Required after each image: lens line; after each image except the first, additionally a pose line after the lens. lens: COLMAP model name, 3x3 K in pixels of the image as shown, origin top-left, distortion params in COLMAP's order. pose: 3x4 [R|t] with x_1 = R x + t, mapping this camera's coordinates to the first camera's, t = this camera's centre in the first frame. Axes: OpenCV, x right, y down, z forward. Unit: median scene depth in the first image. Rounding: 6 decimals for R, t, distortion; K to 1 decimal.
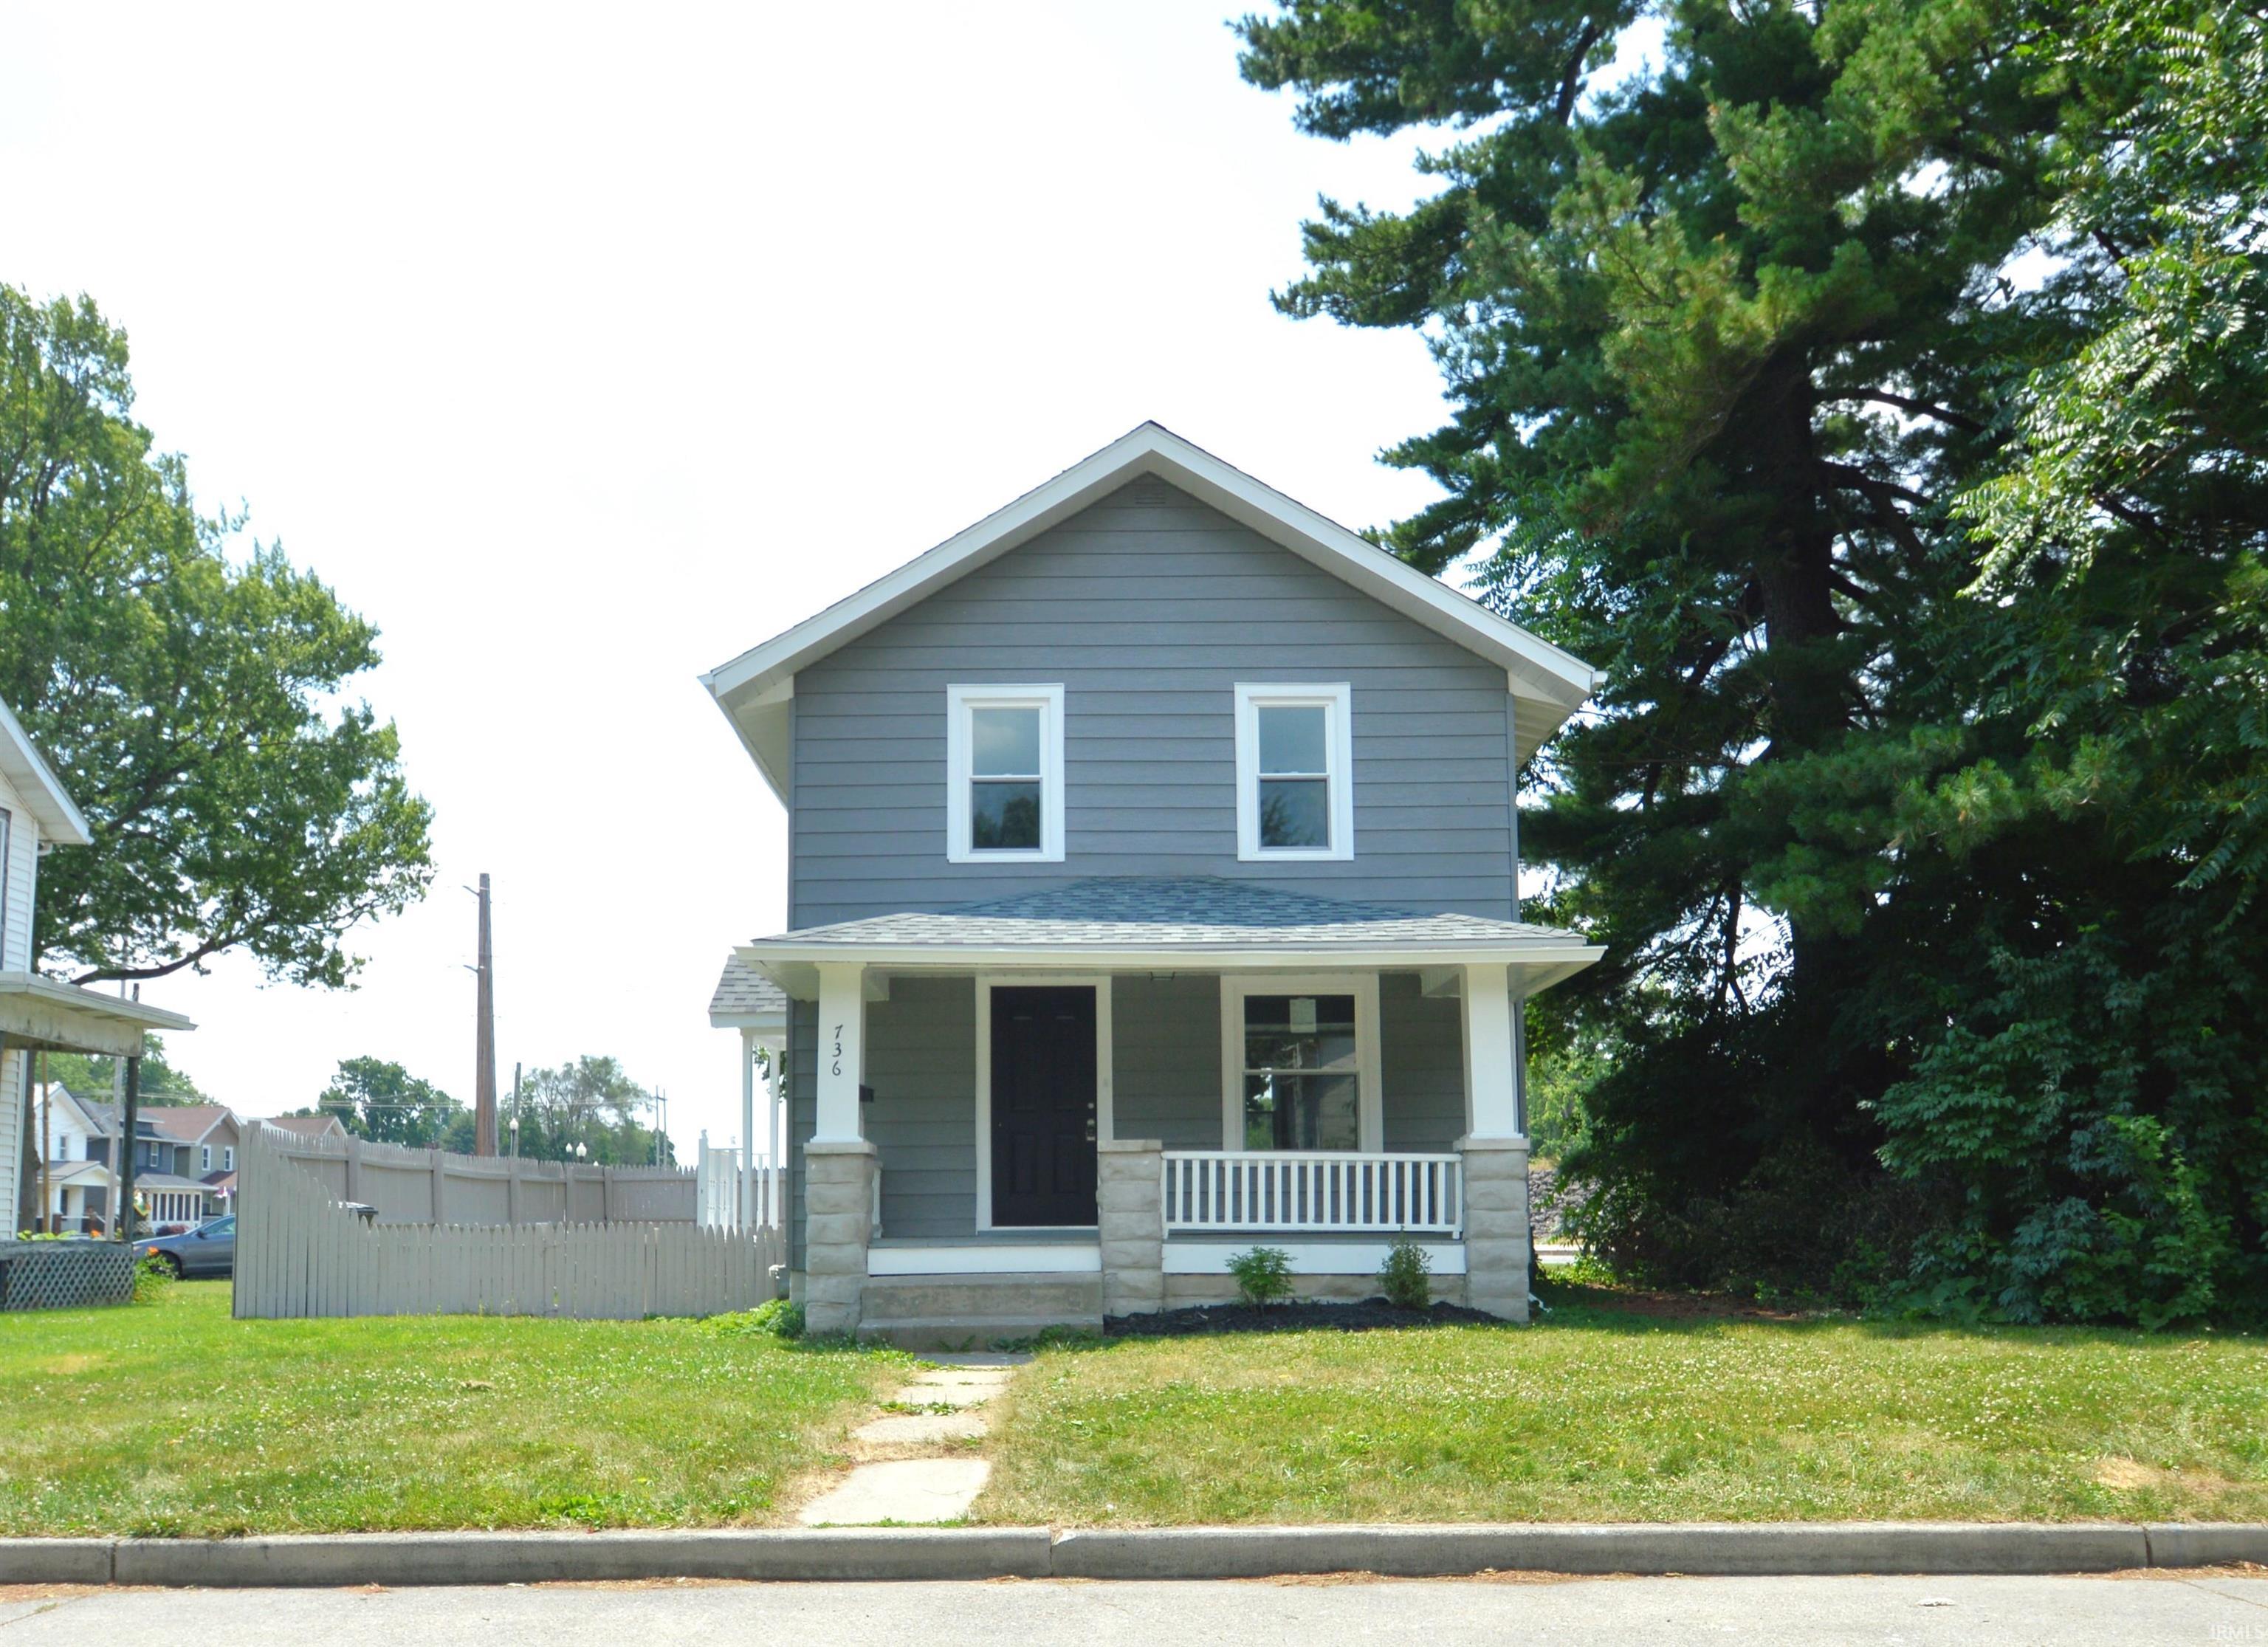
lens RADIAL K [[1795.3, 0, 1133.6], [0, 1795.3, 969.7], [0, 0, 1]] dist [0.003661, 0.001869]
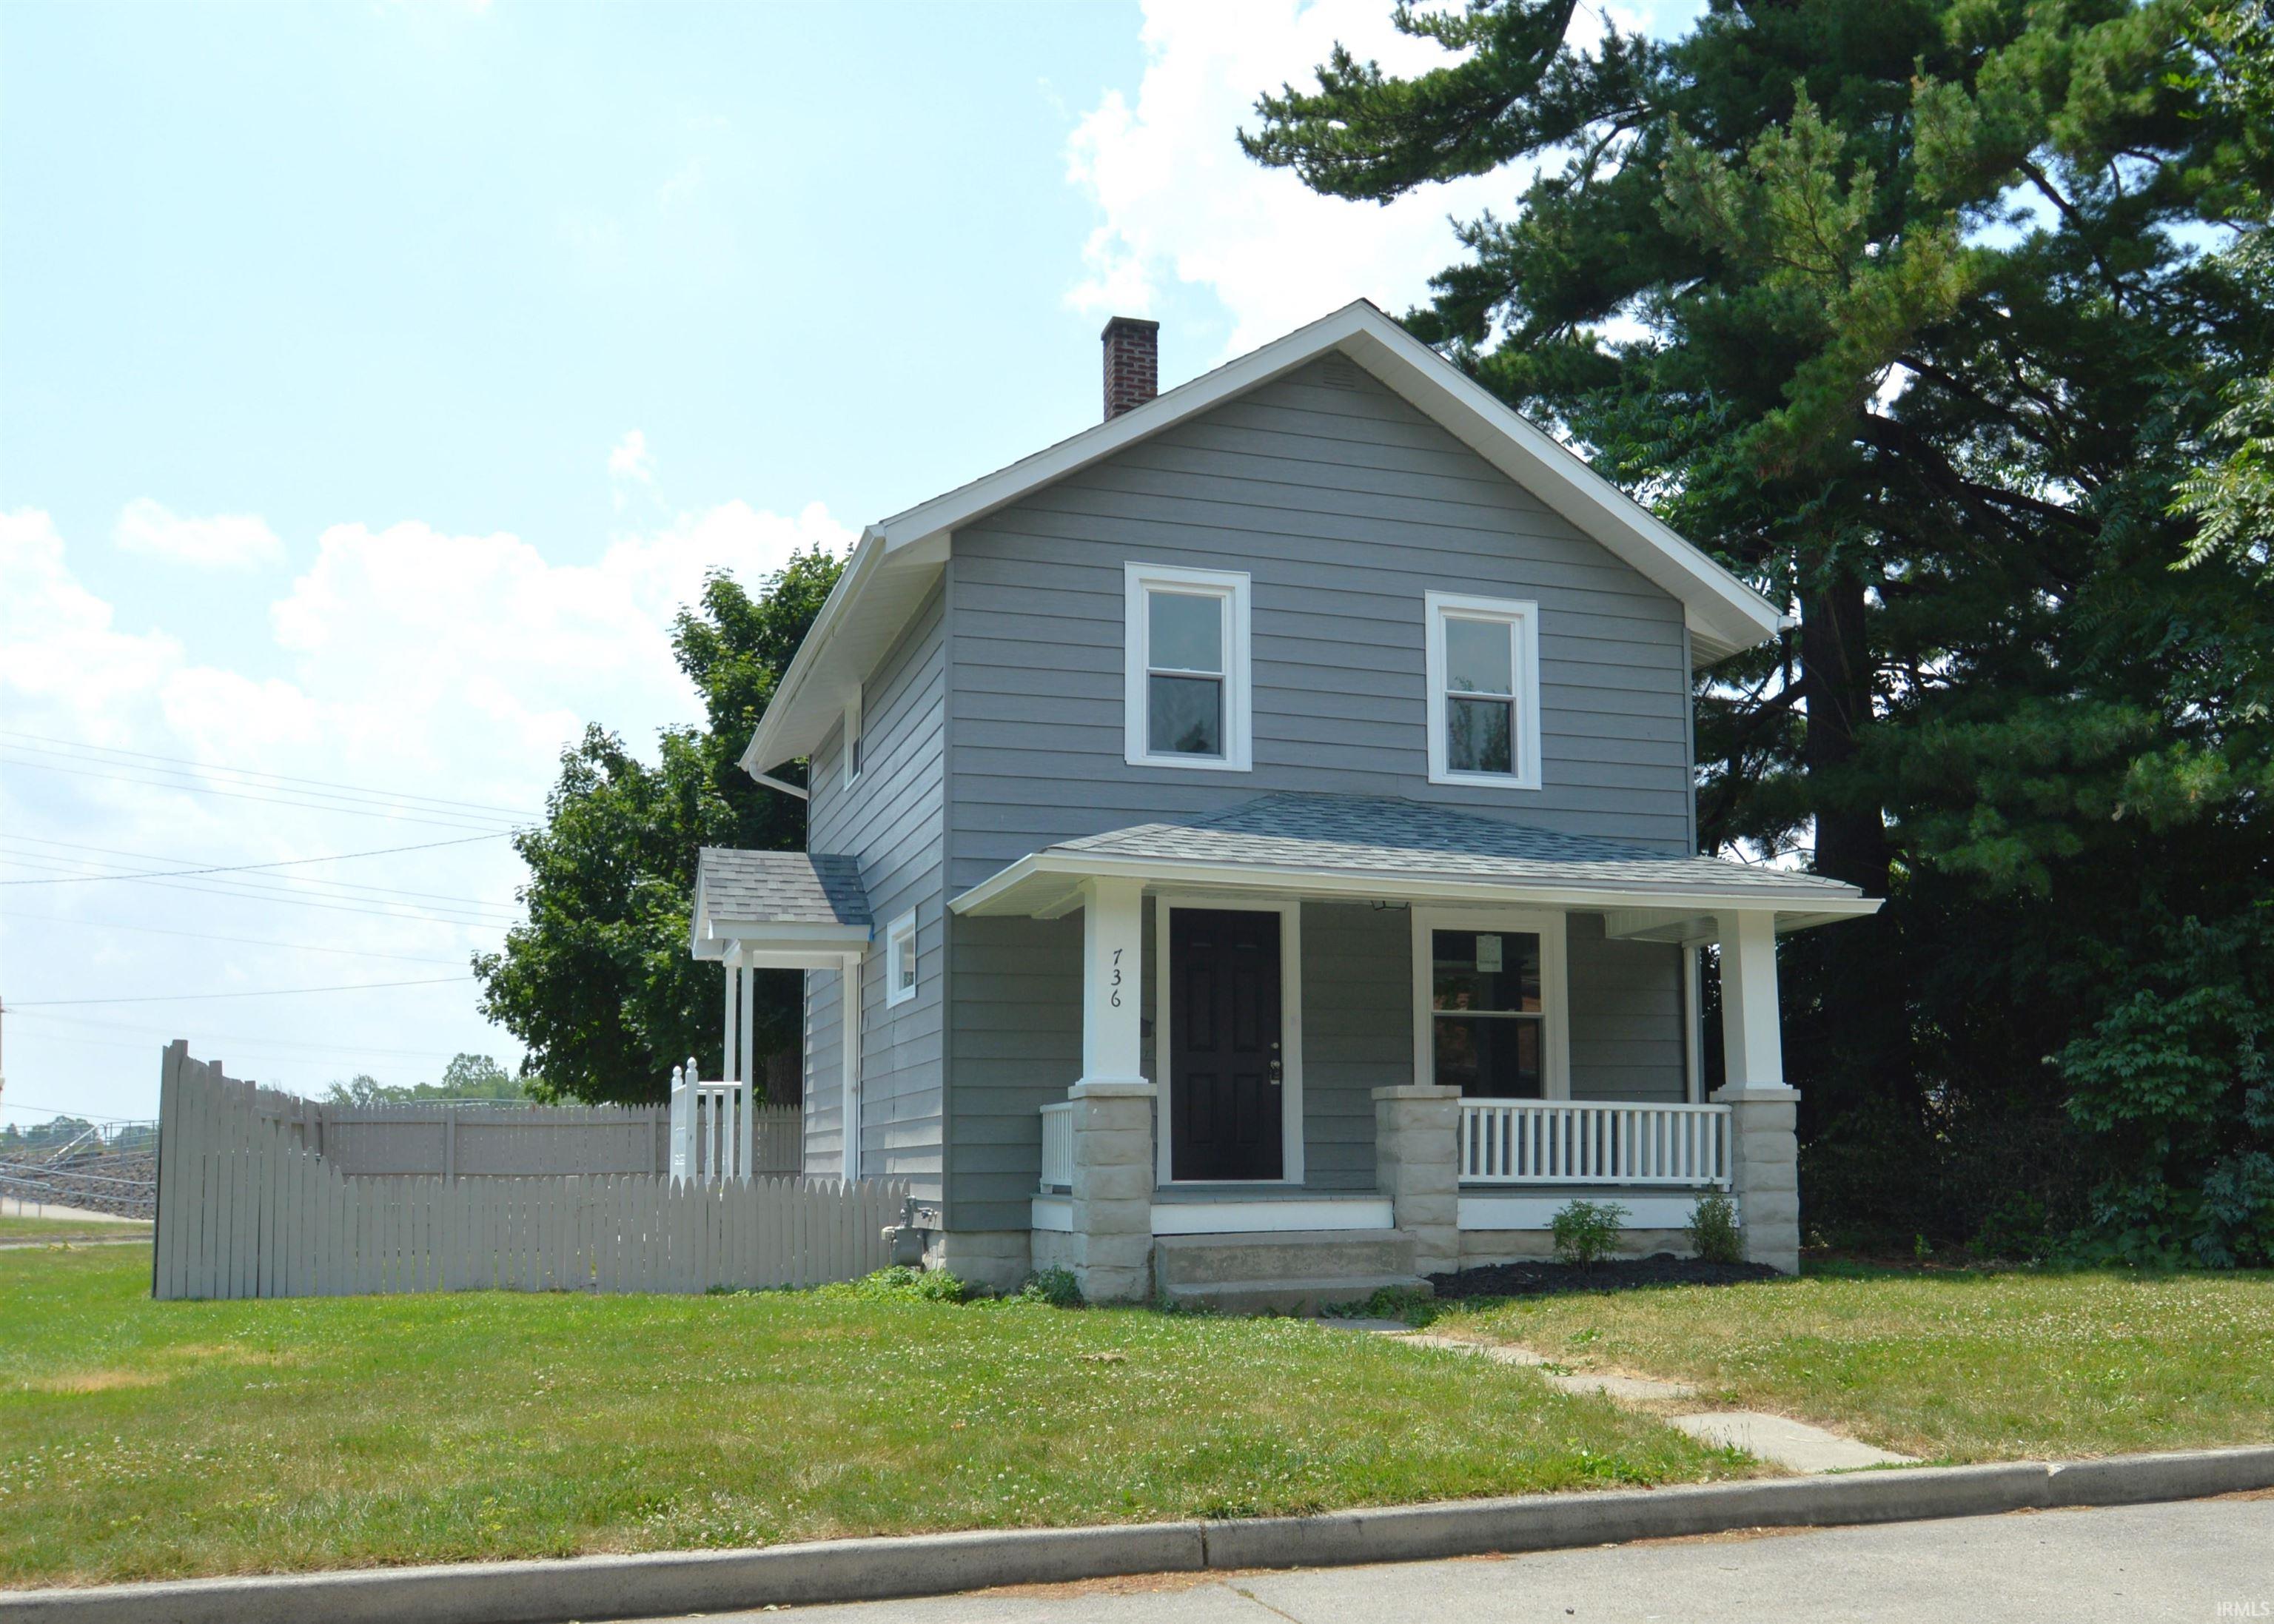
lens RADIAL K [[2132.7, 0, 1324.6], [0, 2132.7, 819.2], [0, 0, 1]] dist [-0.013908, -0.008453]
pose [[0.936223, 0.058214, 0.346552, -0.377363], [-0.047964, 0.998123, -0.038089, 0.002303], [-0.348119, 0.019038, 0.937257, -0.008682]]
